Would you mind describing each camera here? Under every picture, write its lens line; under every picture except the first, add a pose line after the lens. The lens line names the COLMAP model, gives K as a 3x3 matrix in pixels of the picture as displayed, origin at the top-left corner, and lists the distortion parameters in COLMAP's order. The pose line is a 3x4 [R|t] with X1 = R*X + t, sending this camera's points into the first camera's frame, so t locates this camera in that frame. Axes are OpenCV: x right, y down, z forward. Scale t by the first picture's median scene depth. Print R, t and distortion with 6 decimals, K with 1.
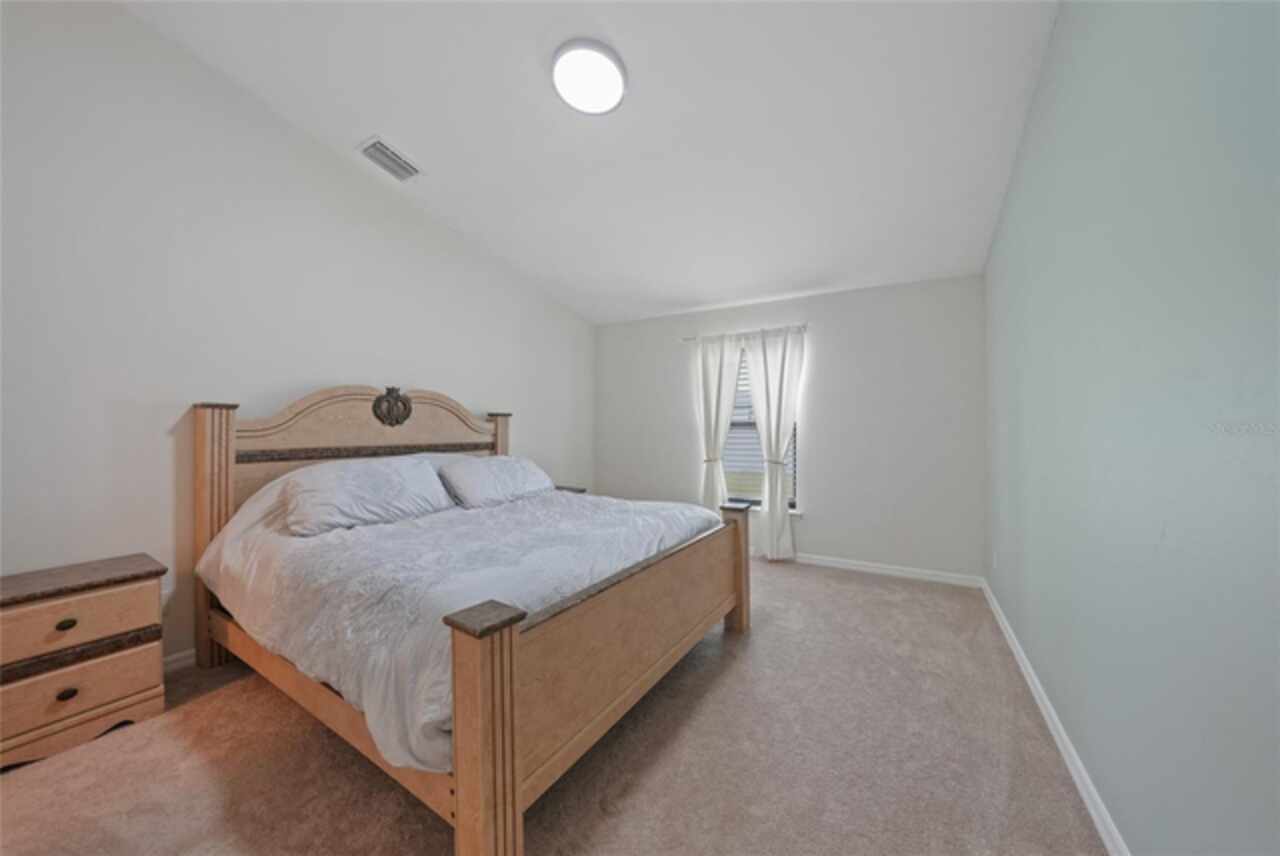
lens RADIAL K [[437.9, 0, 642.2], [0, 437.9, 425.7], [0, 0, 1]] dist [-0.012112, 0.003974]
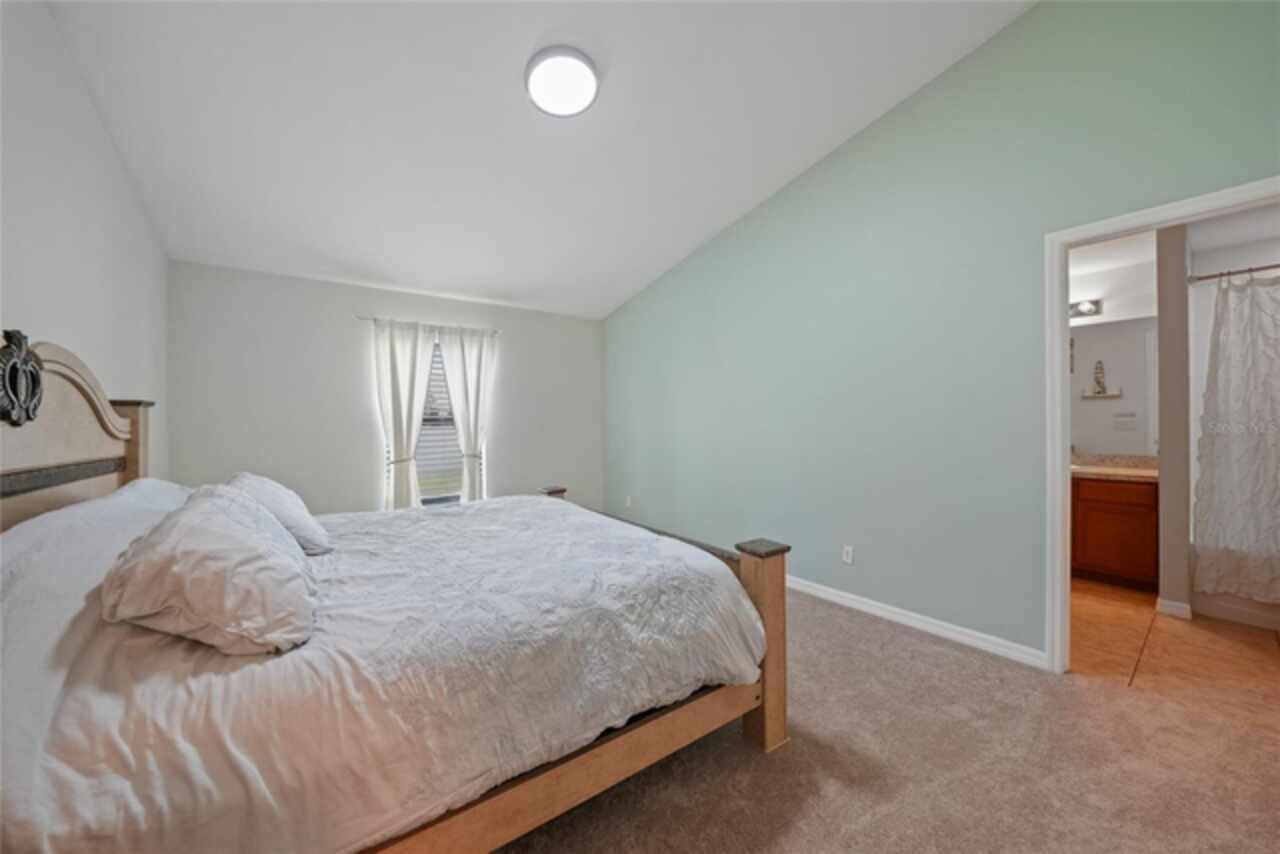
lens RADIAL K [[437.9, 0, 642.2], [0, 437.9, 424.7], [0, 0, 1]] dist [-0.012112, 0.003974]
pose [[0.408043, -0.014349, 0.912850, -0.537603], [0.011818, 0.999876, 0.010434, 0.001762], [-0.912886, 0.006530, 0.408162, 0.223591]]
